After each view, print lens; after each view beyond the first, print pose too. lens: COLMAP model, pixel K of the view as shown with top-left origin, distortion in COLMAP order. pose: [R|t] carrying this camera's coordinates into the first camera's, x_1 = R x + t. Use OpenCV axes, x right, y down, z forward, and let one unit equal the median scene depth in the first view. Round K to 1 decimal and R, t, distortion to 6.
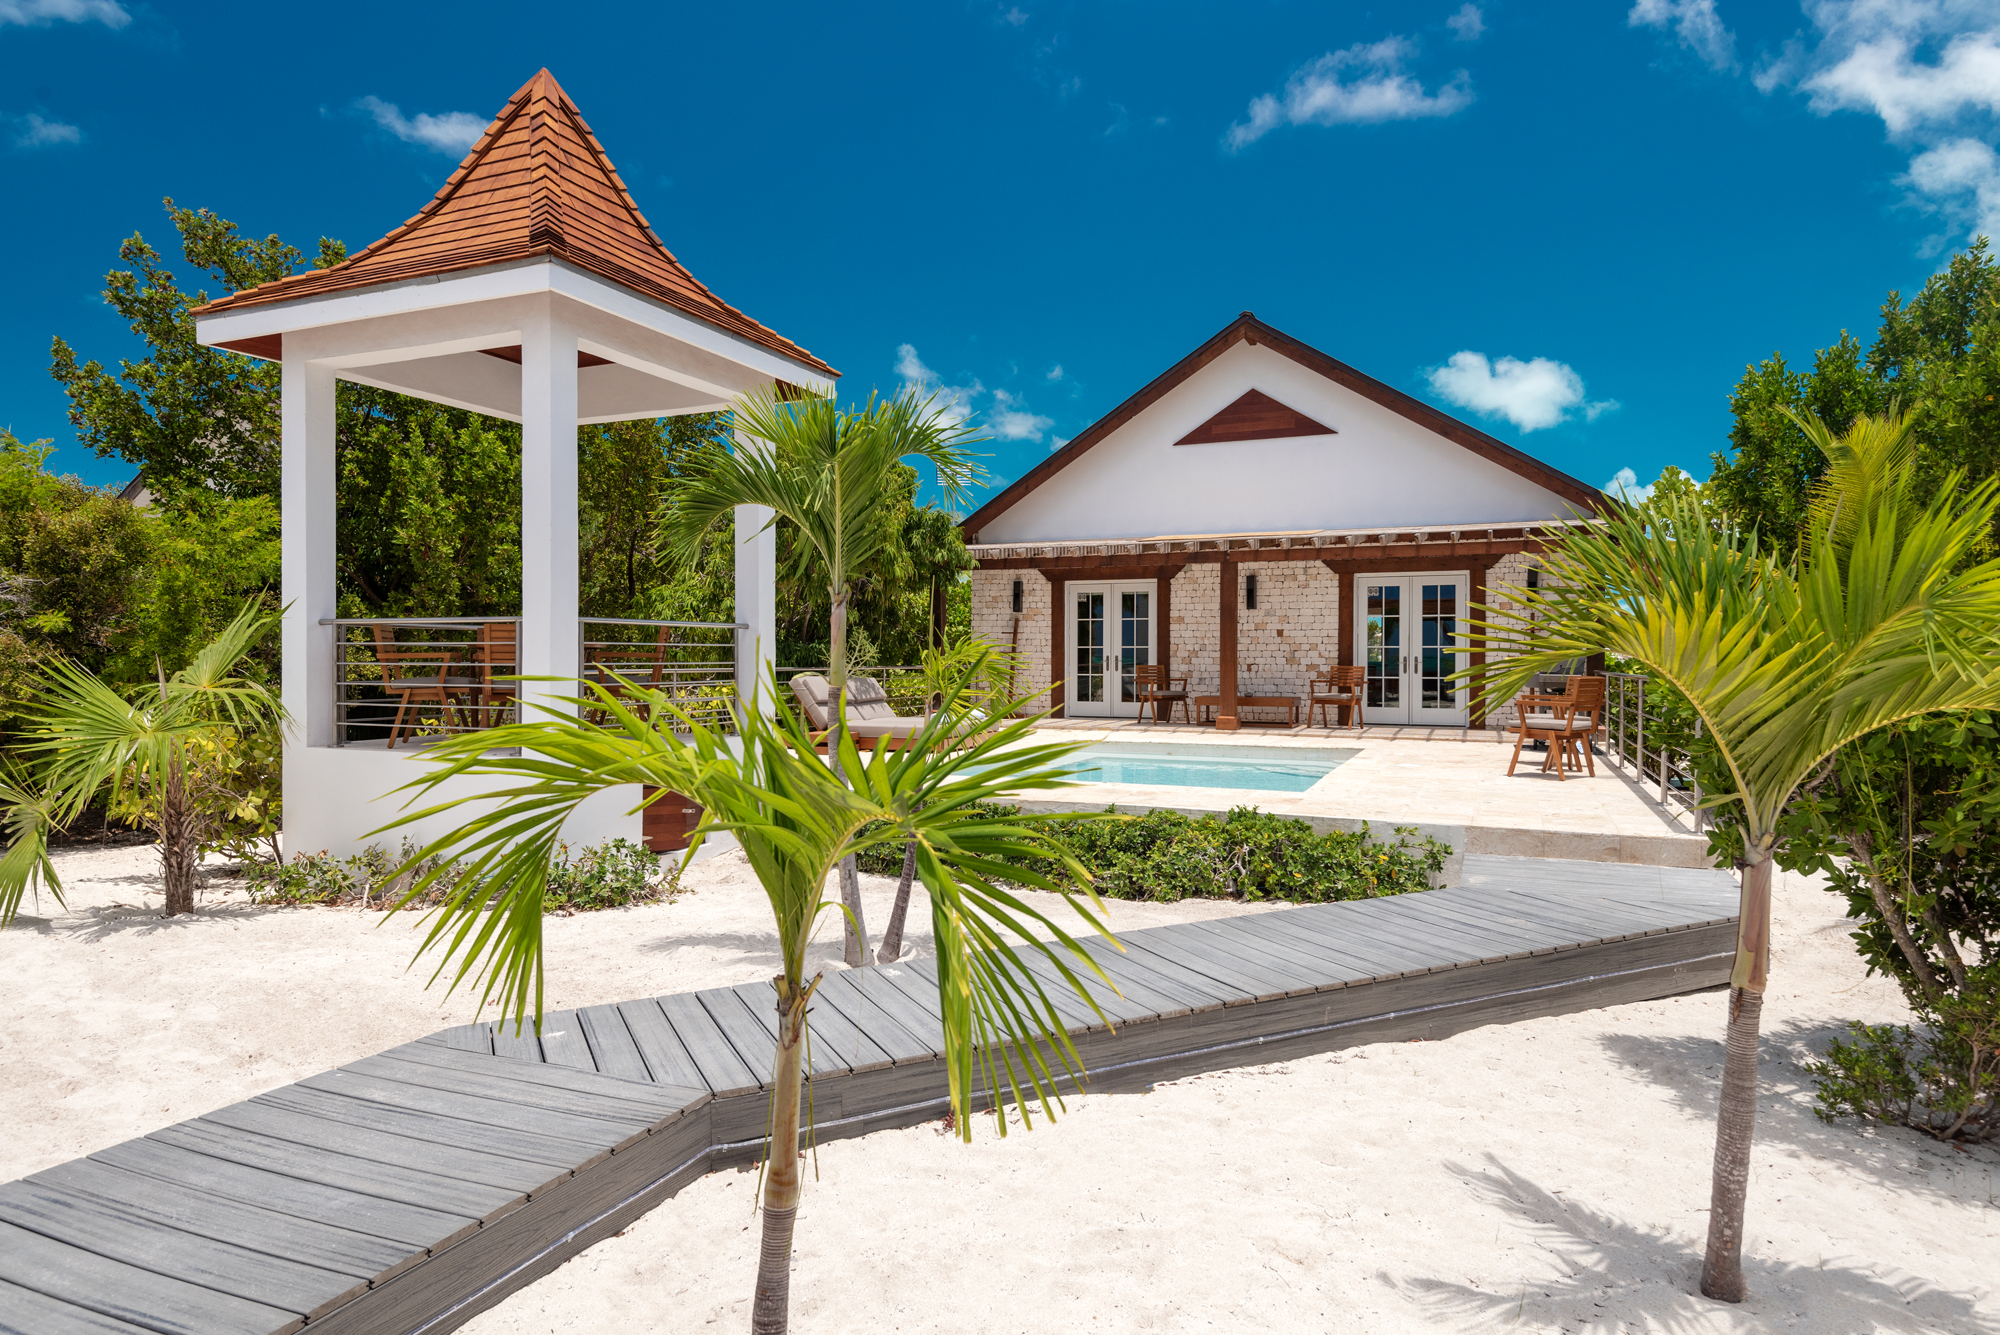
lens RADIAL K [[1187.8, 0, 1000.0], [0, 1187.8, 667.5], [0, 0, 1]] dist [-0.000463, 0.000067]
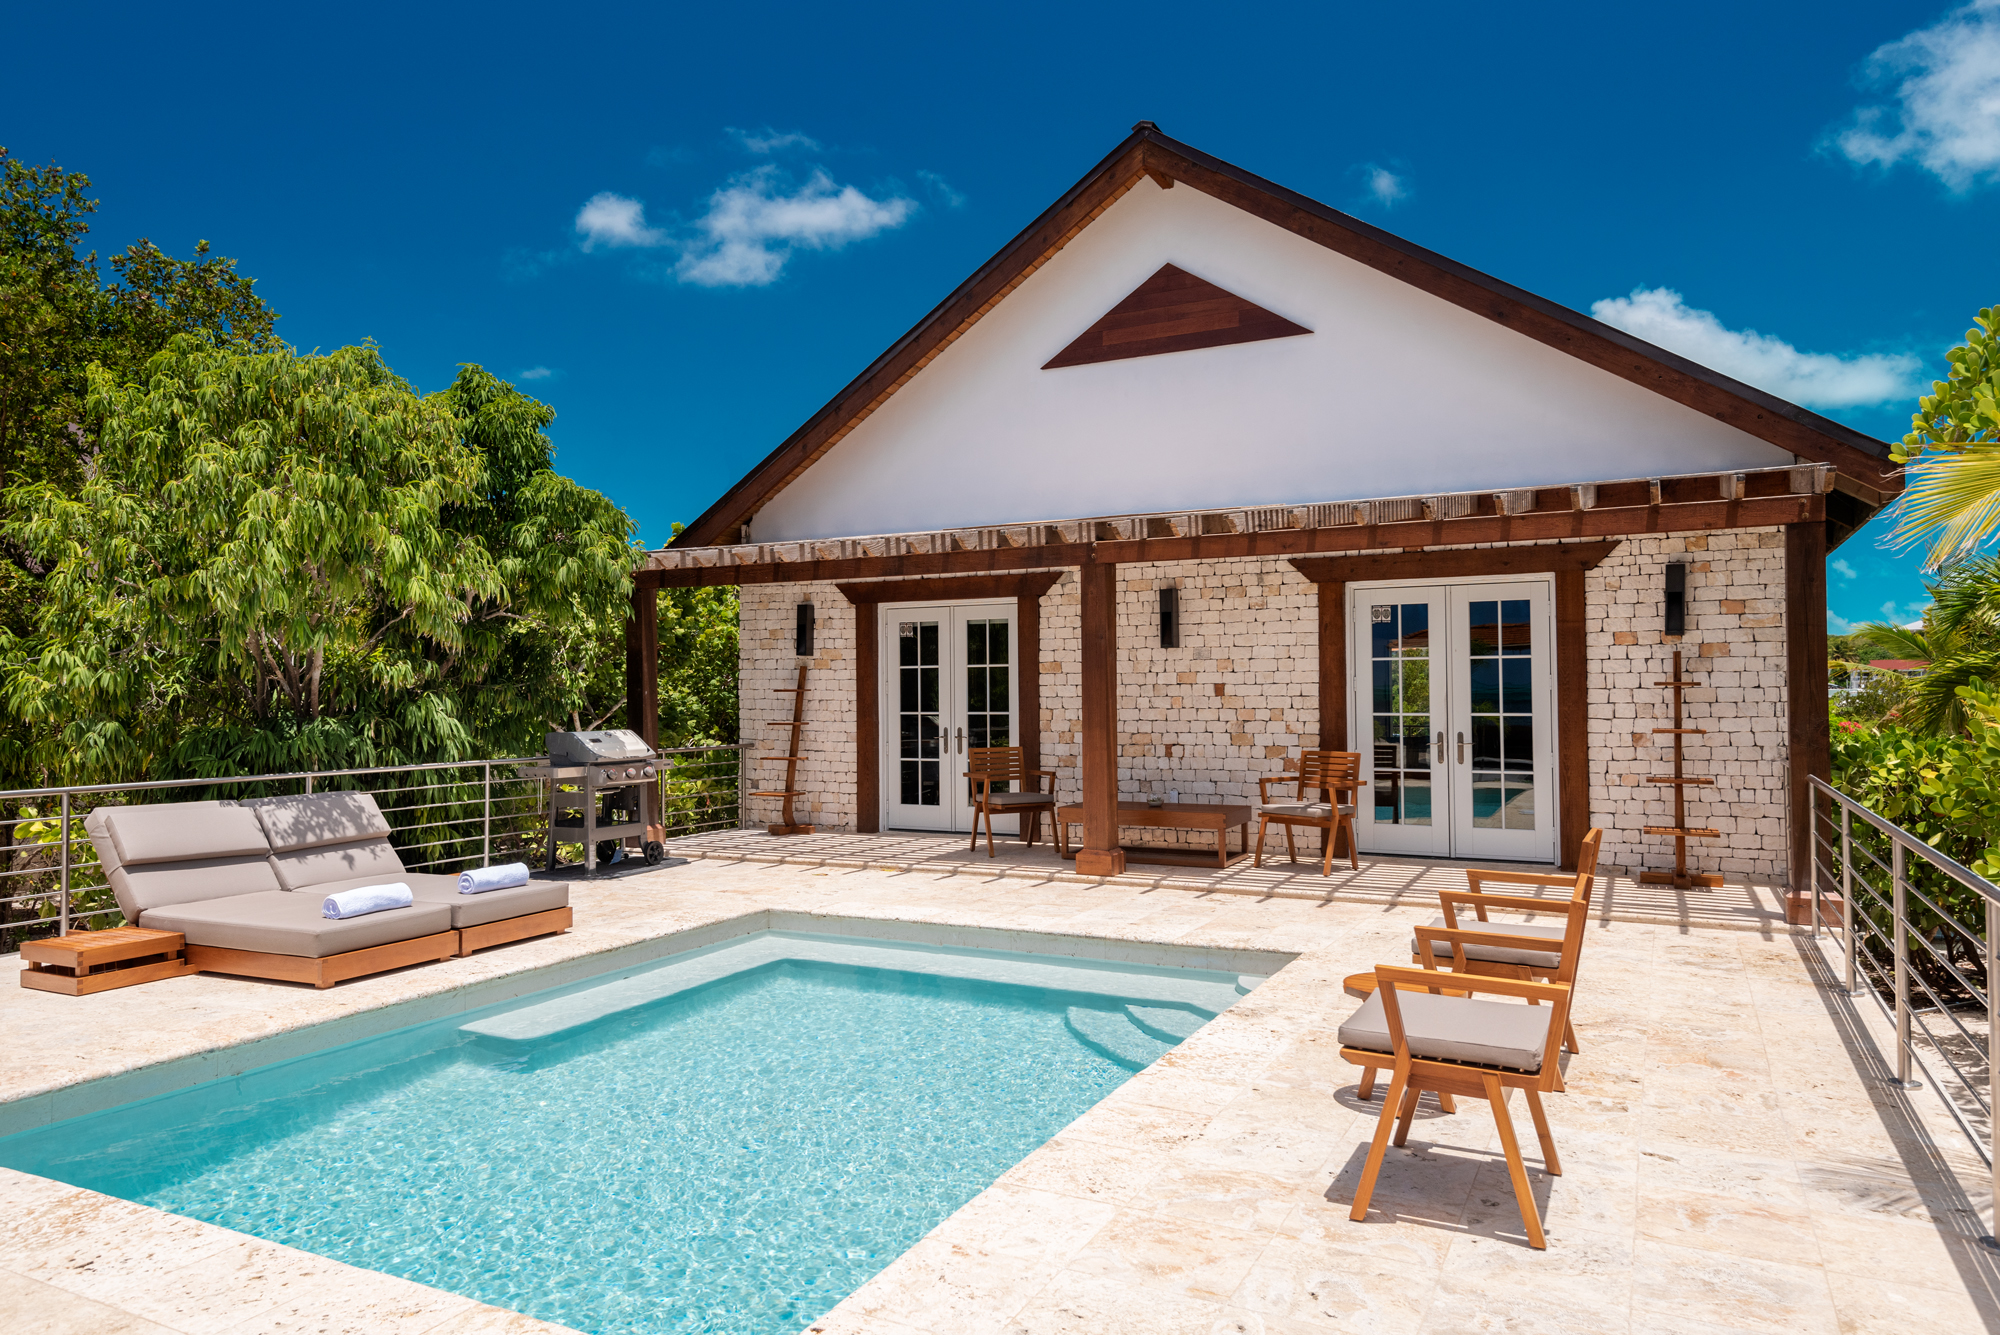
lens RADIAL K [[1311.5, 0, 1000.0], [0, 1311.5, 667.5], [0, 0, 1]] dist [0.003032, -0.000079]
pose [[0.997593, -0.011144, -0.068439, 0.173318], [0.009423, 0.999632, -0.025421, -0.024571], [0.068697, 0.024715, 0.997331, 0.368744]]
